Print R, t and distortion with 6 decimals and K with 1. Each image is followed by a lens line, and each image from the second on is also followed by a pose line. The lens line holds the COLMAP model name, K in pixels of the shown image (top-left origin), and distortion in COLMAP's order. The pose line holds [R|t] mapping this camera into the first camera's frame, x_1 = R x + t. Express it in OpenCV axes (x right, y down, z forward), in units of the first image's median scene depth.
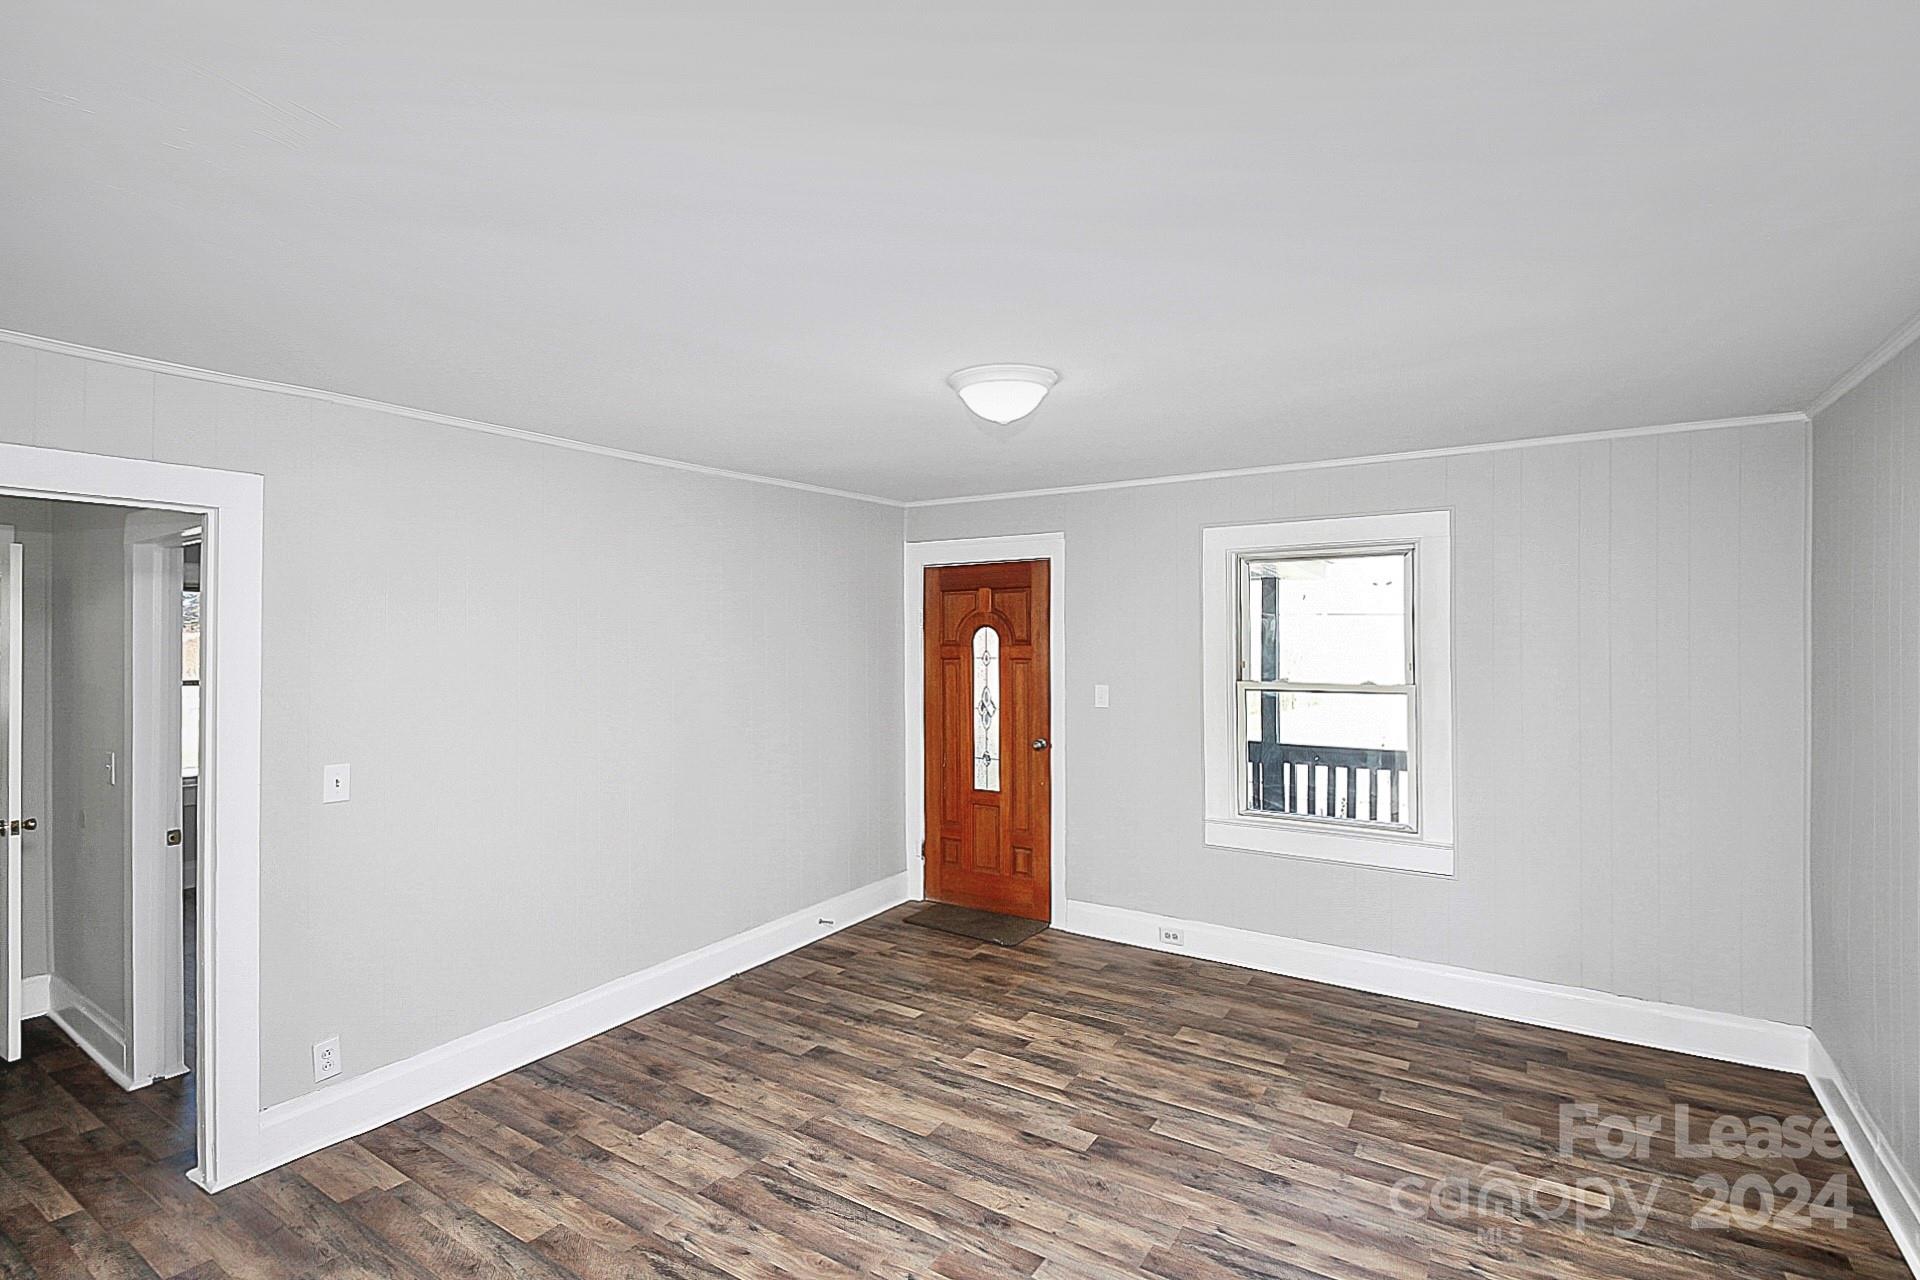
lens RADIAL K [[917.9, 0, 954.3], [0, 917.9, 625.2], [0, 0, 1]] dist [0.004398, -0.012705]
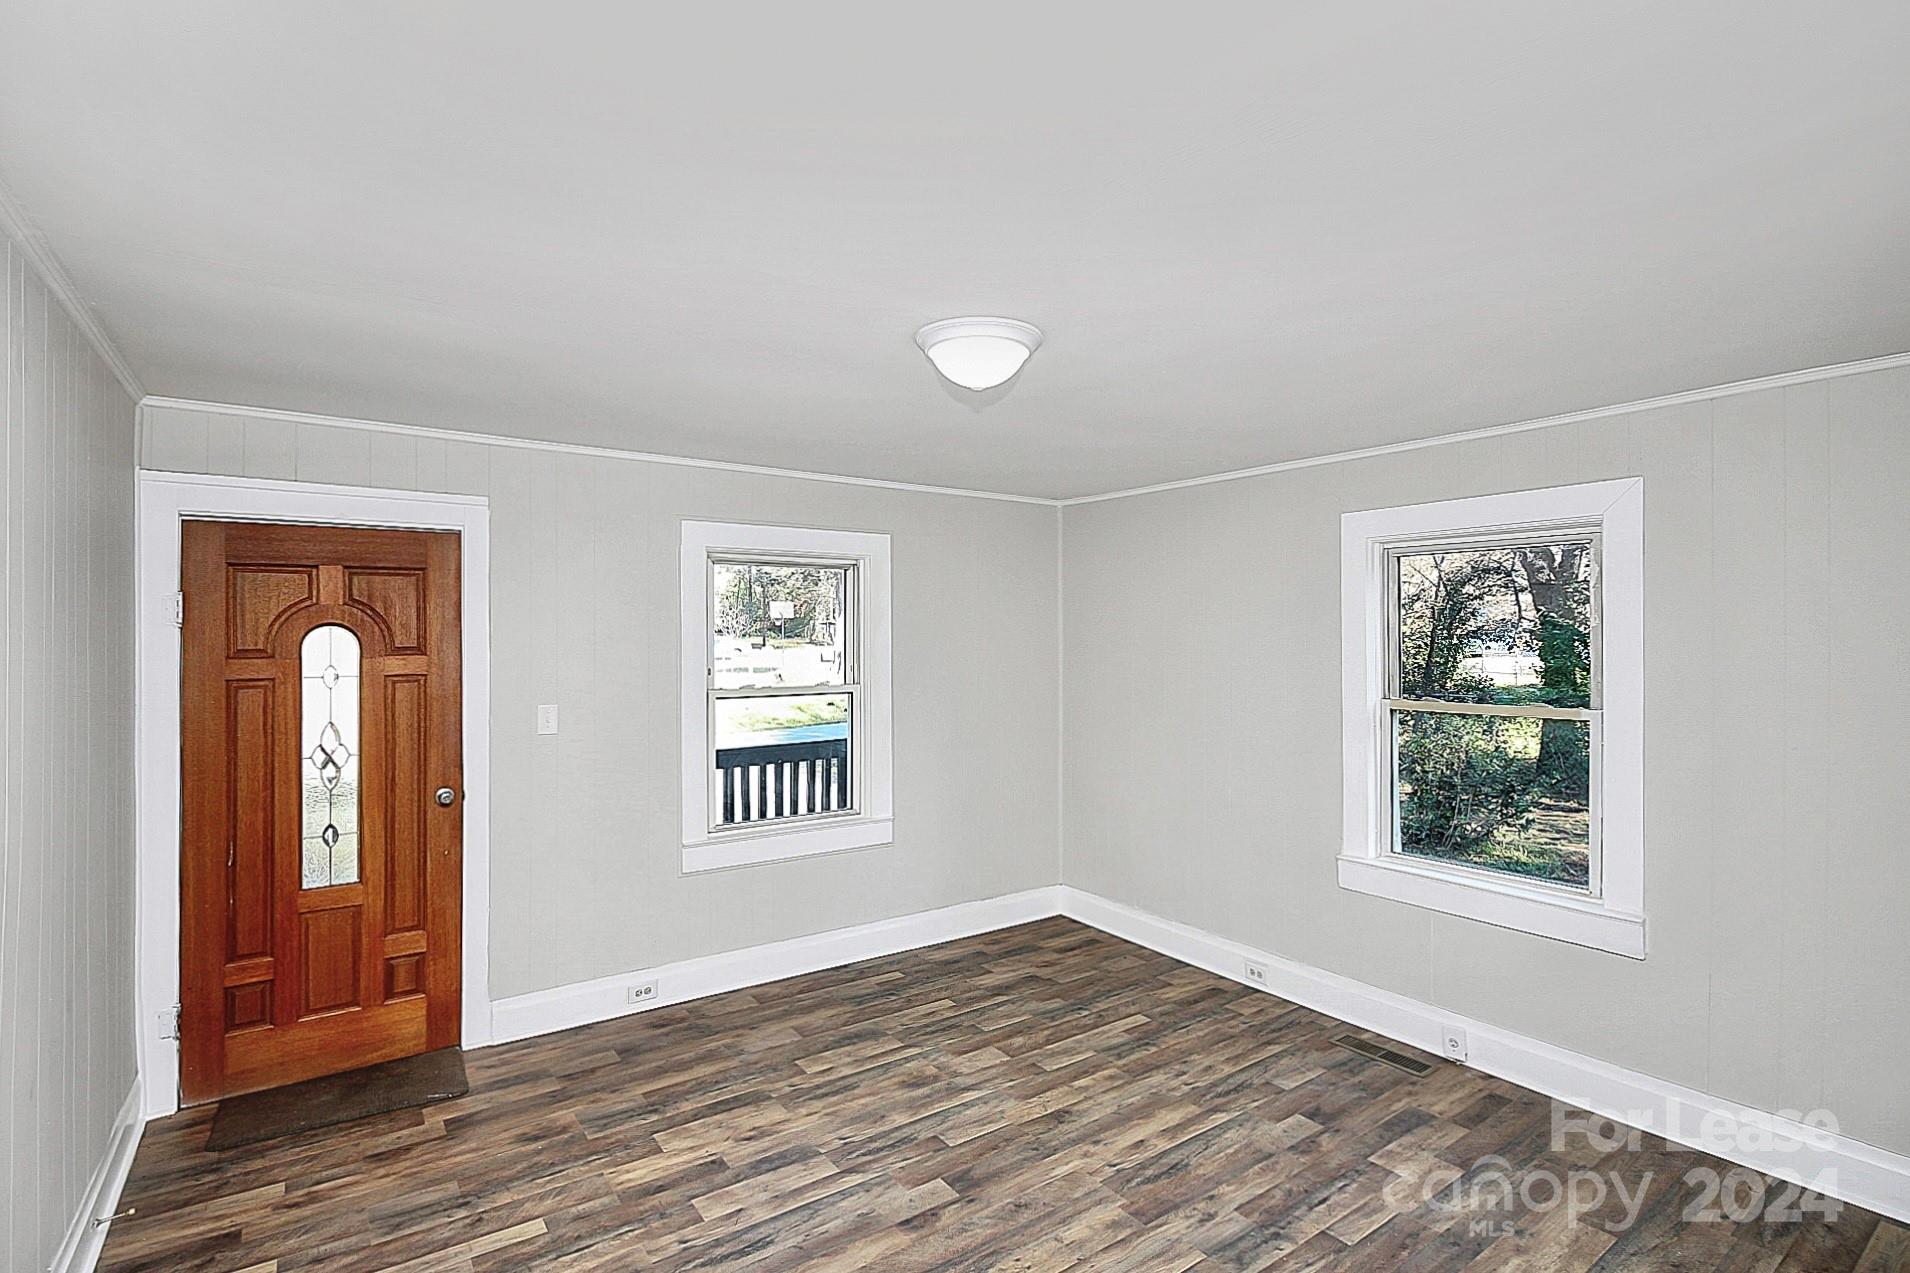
lens RADIAL K [[913.1, 0, 948.5], [0, 913.1, 648.4], [0, 0, 1]] dist [0.004398, -0.012705]
pose [[0.366642, -0.006791, 0.930337, -0.523281], [-0.007522, 0.999919, 0.010263, 0.009016], [-0.930332, -0.010761, 0.366562, 0.497589]]
